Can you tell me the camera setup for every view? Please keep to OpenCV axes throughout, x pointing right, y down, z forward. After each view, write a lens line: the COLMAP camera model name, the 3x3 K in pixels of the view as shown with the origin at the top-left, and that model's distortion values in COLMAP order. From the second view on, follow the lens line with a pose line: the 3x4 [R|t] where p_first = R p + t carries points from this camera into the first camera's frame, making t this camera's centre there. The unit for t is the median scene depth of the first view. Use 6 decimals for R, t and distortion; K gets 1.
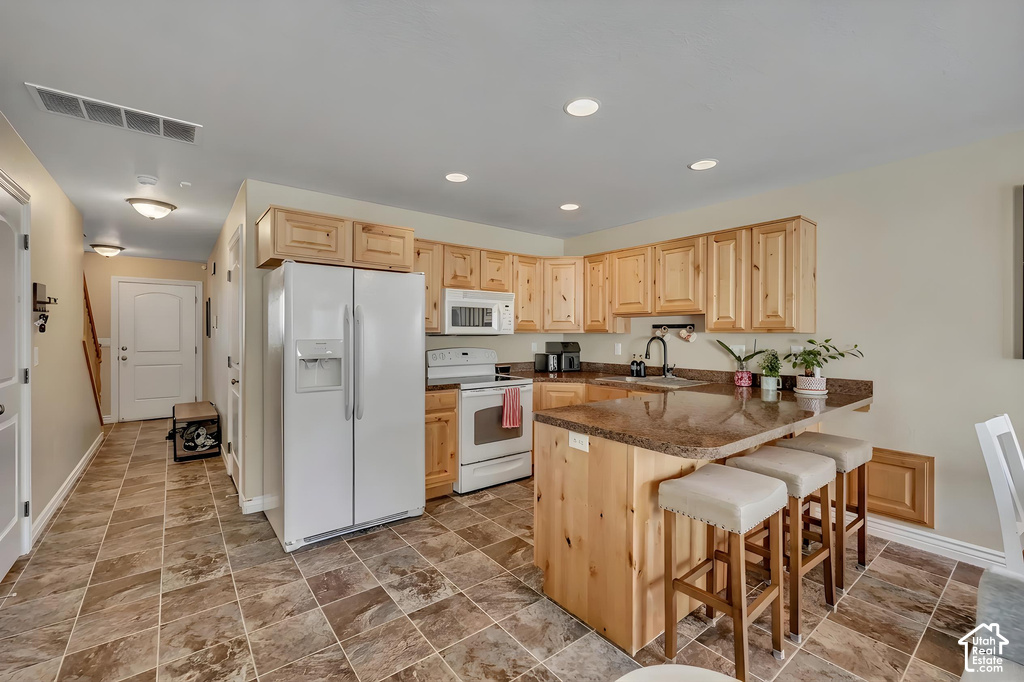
lens RADIAL K [[434.1, 0, 511.1], [0, 434.1, 338.8], [0, 0, 1]] dist [-0.003633, -0.000184]
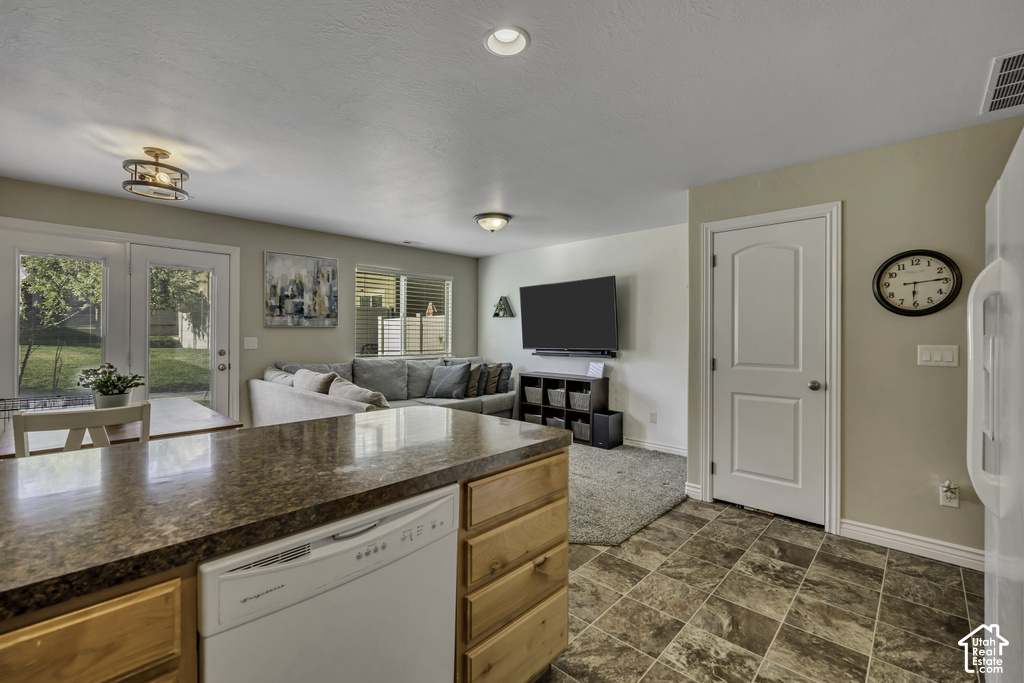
lens RADIAL K [[440.0, 0, 508.0], [0, 440.0, 334.5], [0, 0, 1]] dist [-0.005550, -0.000071]
pose [[-0.989437, -0.006838, -0.144801, 0.176909], [-0.008431, 0.999910, 0.010391, -0.000250], [0.144717, 0.011502, -0.989406, 1.161791]]
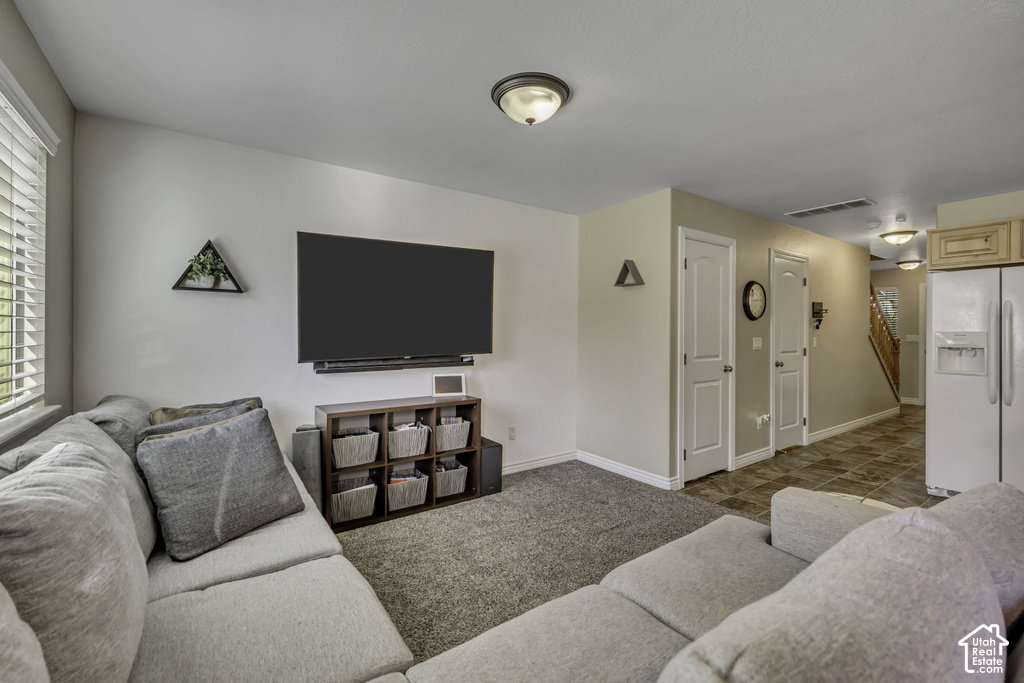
lens RADIAL K [[435.4, 0, 510.9], [0, 435.4, 334.7], [0, 0, 1]] dist [-0.003083, 0.000165]
pose [[-0.052496, -0.001026, -0.998621, 0.674586], [-0.009532, 0.999954, -0.000526, 0.017937], [0.998576, 0.009491, -0.052504, -0.156334]]
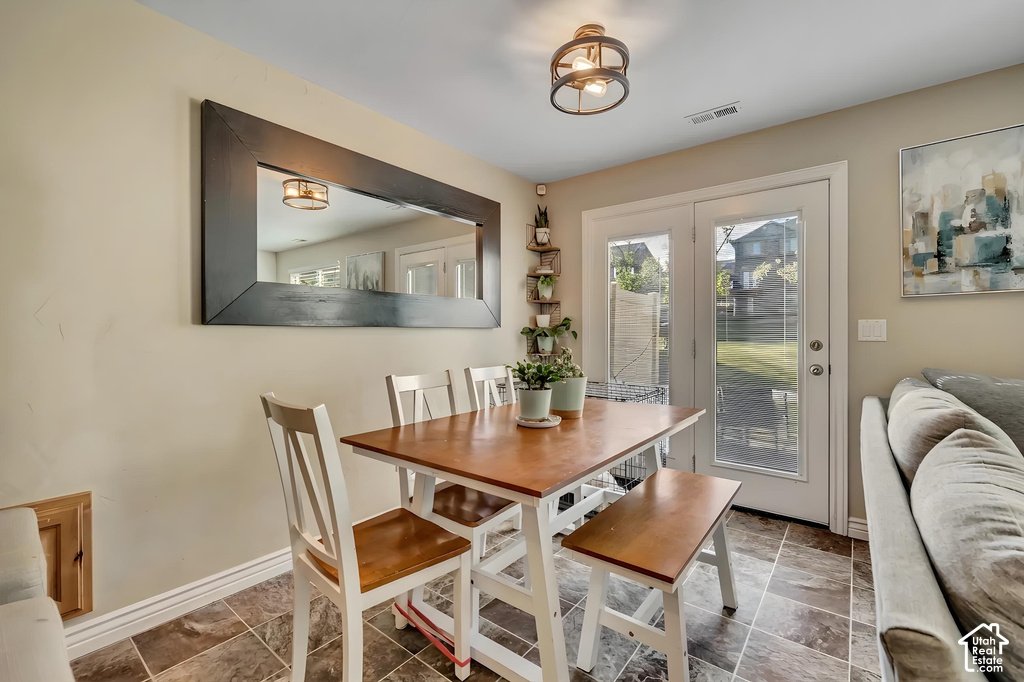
lens RADIAL K [[435.4, 0, 510.9], [0, 435.4, 334.2], [0, 0, 1]] dist [-0.003083, 0.000165]
pose [[-0.234544, -0.004574, 0.972095, 0.201569], [0.010454, 0.999919, 0.007228, 0.043419], [-0.972049, 0.011858, -0.234477, 0.453104]]
